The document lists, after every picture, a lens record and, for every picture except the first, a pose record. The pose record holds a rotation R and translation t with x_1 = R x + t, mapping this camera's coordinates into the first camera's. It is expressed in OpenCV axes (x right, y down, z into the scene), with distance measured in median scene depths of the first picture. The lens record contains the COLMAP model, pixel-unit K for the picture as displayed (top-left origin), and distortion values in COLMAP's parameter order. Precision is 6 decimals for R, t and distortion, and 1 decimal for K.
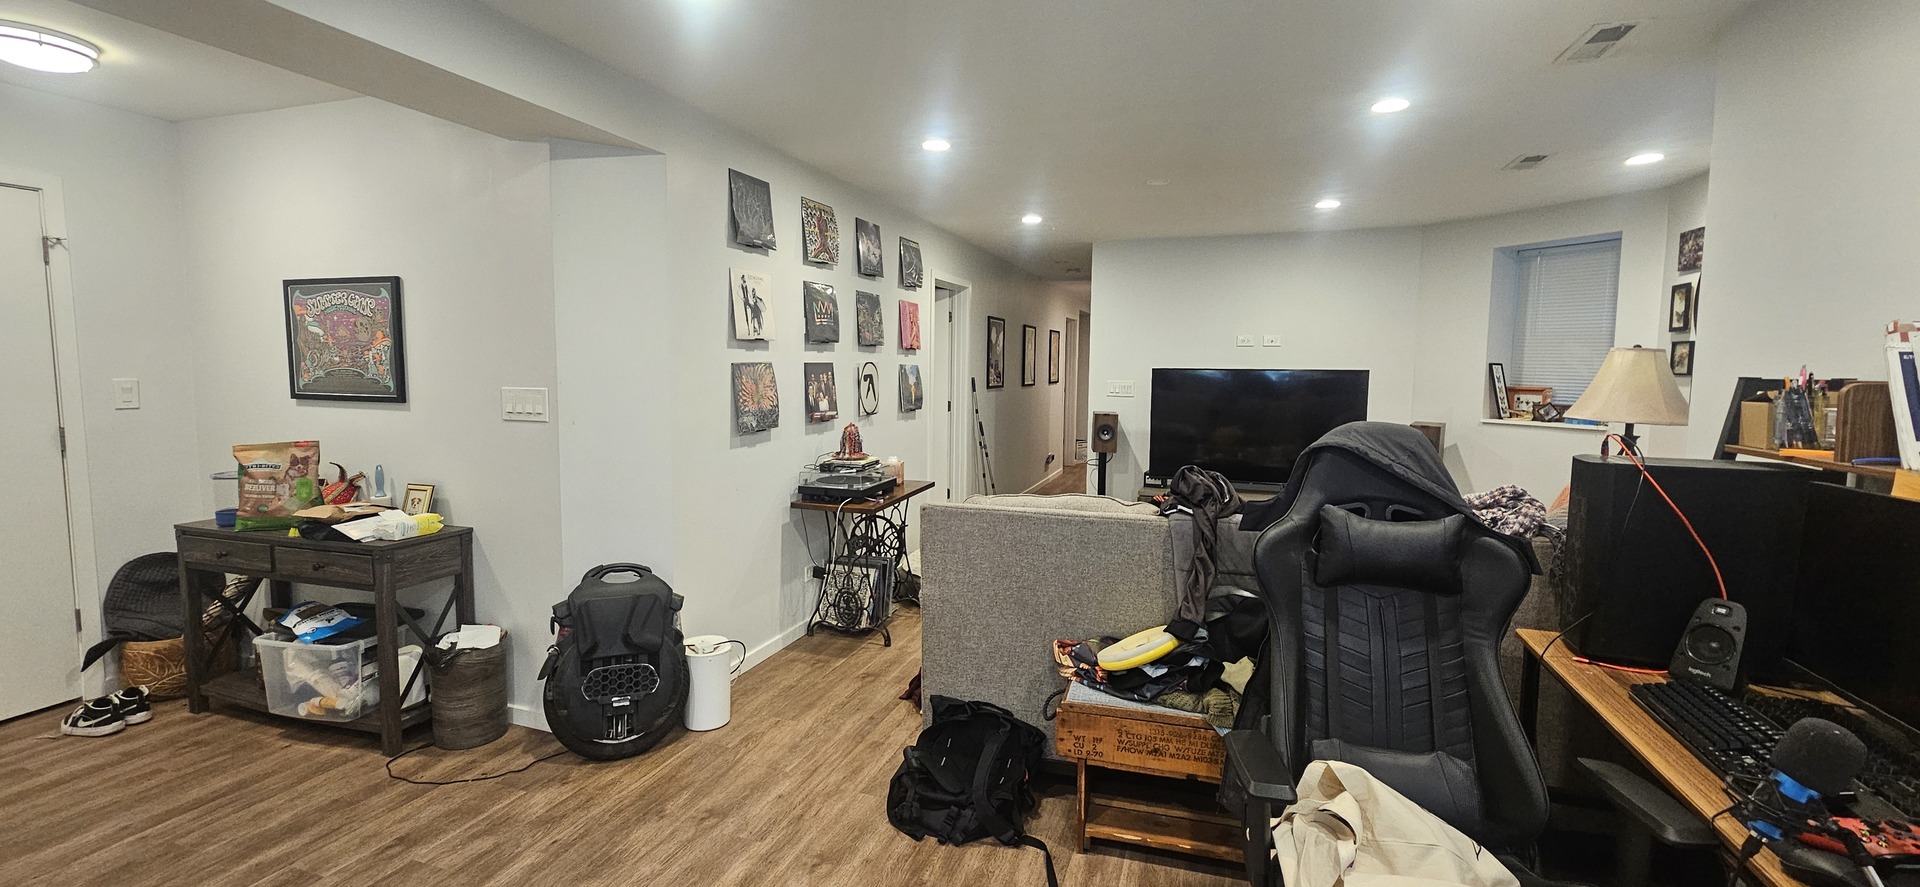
lens RADIAL K [[781.8, 0, 958.2], [0, 781.8, 437.6], [0, 0, 1]] dist [-0.000971, -0.000667]
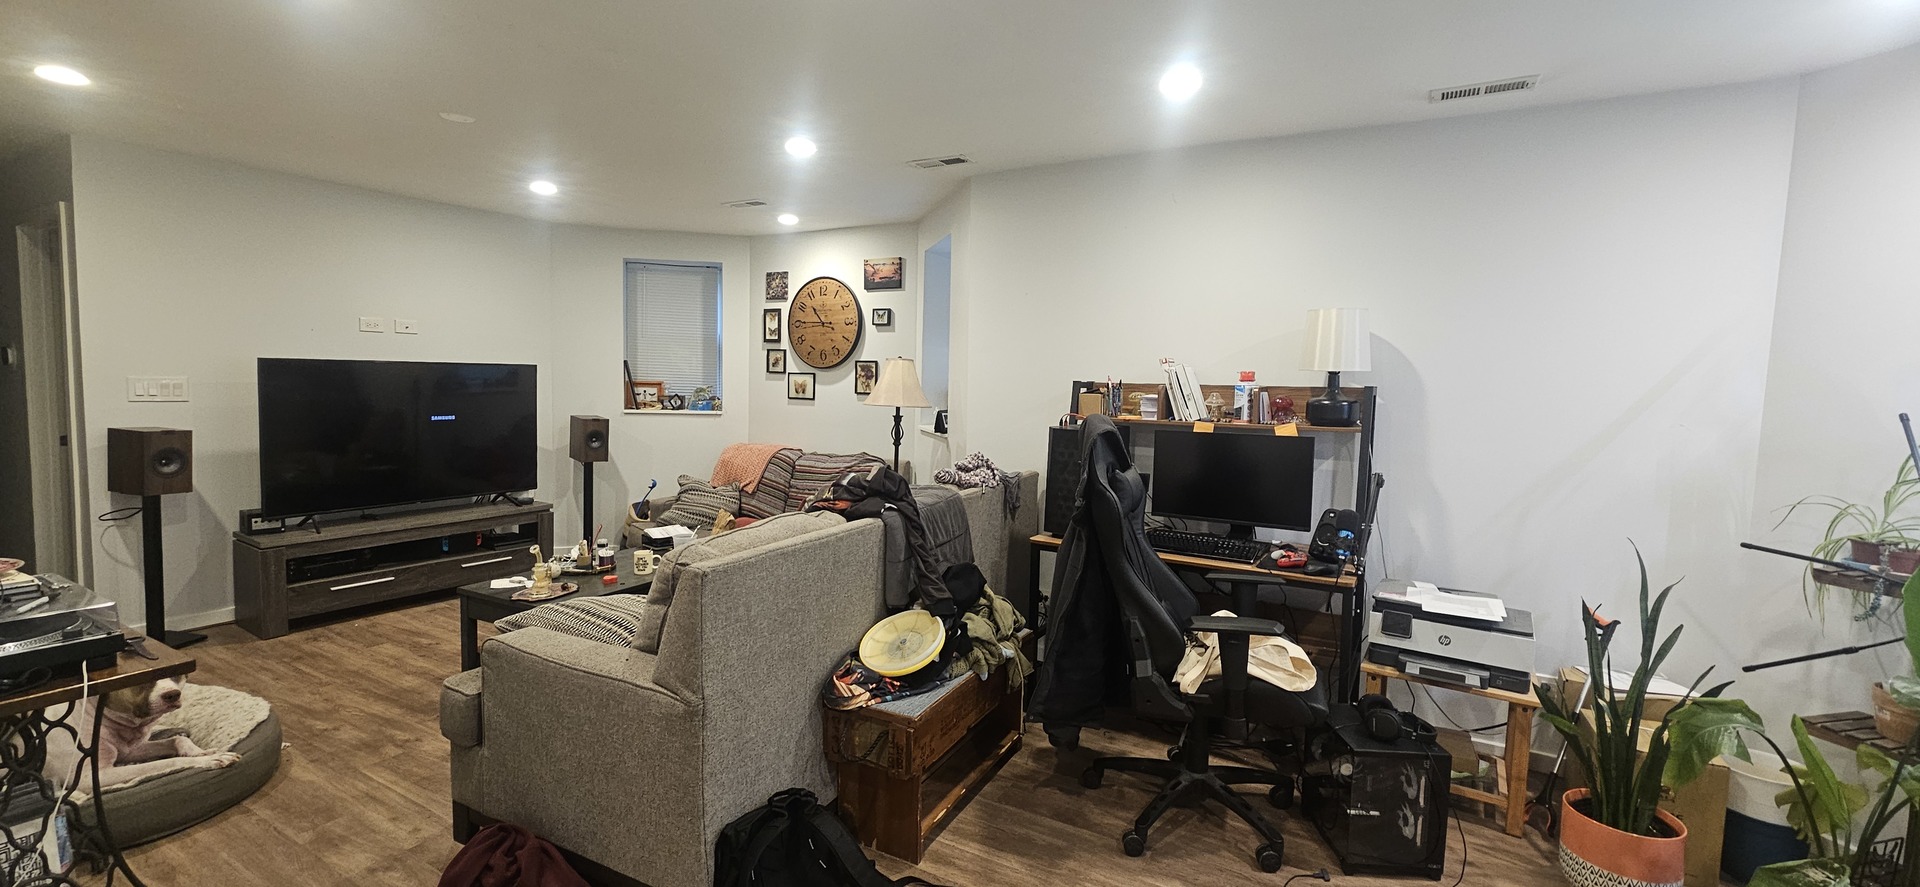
lens RADIAL K [[781.8, 0, 950.3], [0, 781.8, 434.7], [0, 0, 1]] dist [-0.000971, -0.000667]
pose [[0.196805, -0.076679, 0.977440, -0.372286], [0.064502, 0.995790, 0.065131, -0.035116], [-0.978319, 0.050228, 0.200922, 0.358703]]
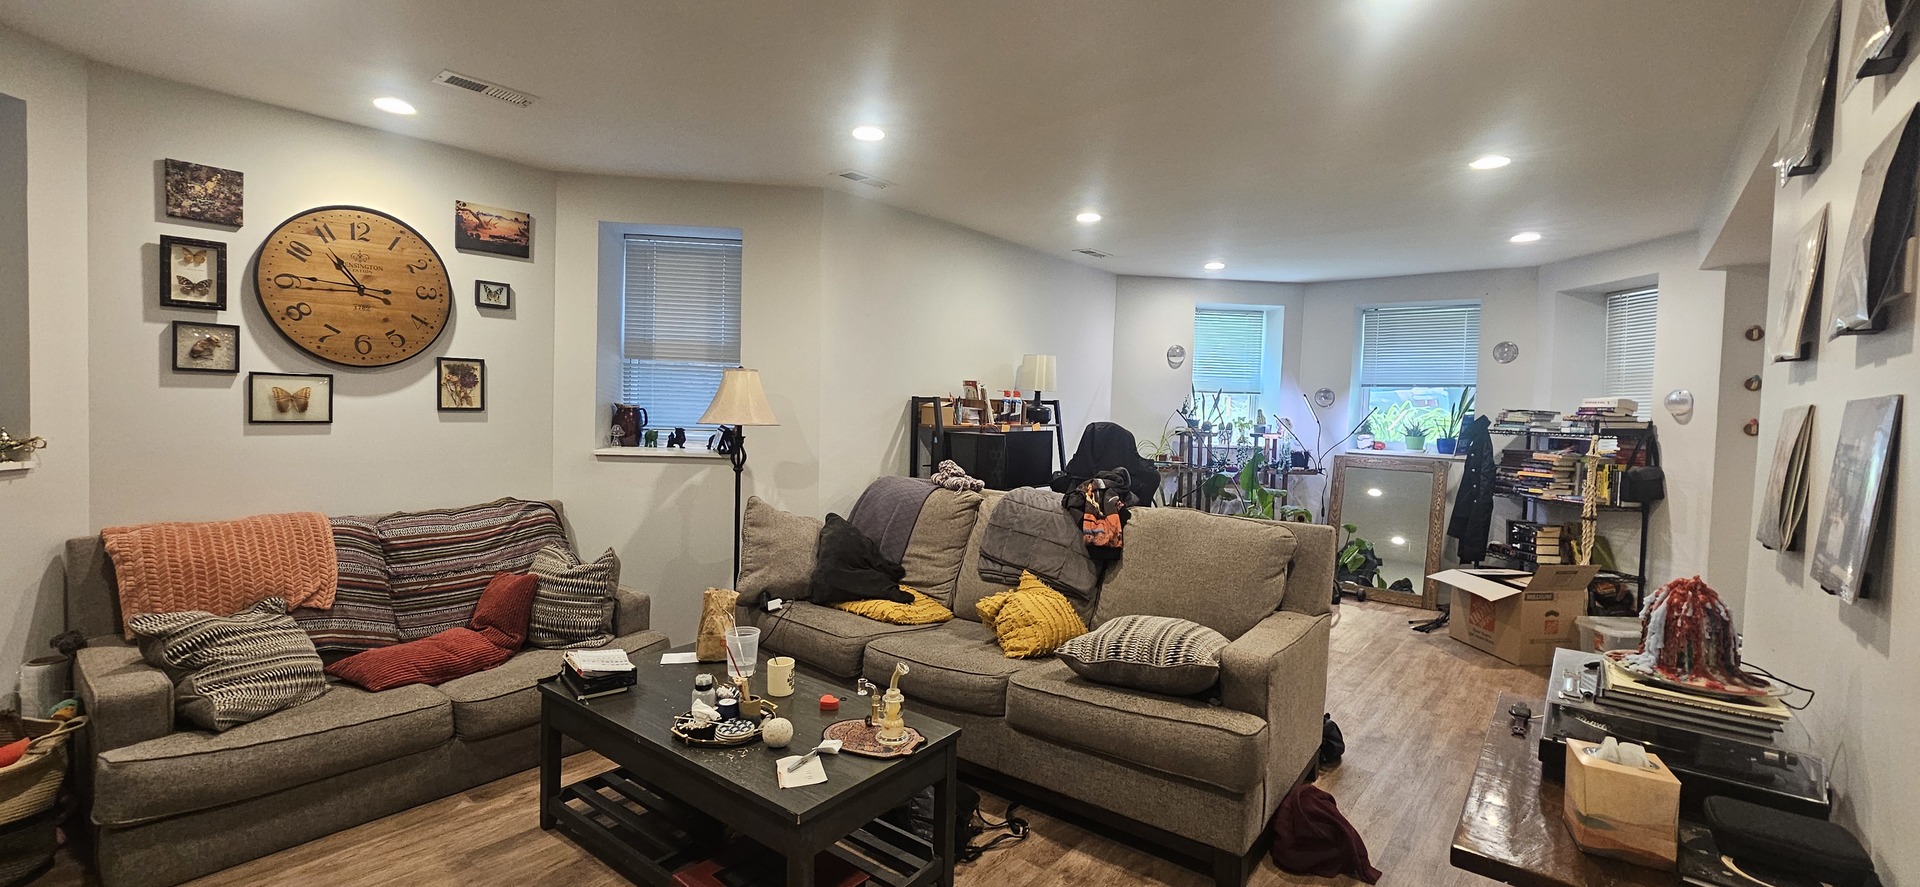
lens RADIAL K [[781.8, 0, 956.9], [0, 781.8, 436.1], [0, 0, 1]] dist [-0.000971, -0.000667]
pose [[-0.915669, -0.044803, 0.399428, 0.019617], [0.002795, 0.993034, 0.117794, -0.091045], [-0.401923, 0.108977, -0.909165, 1.214127]]
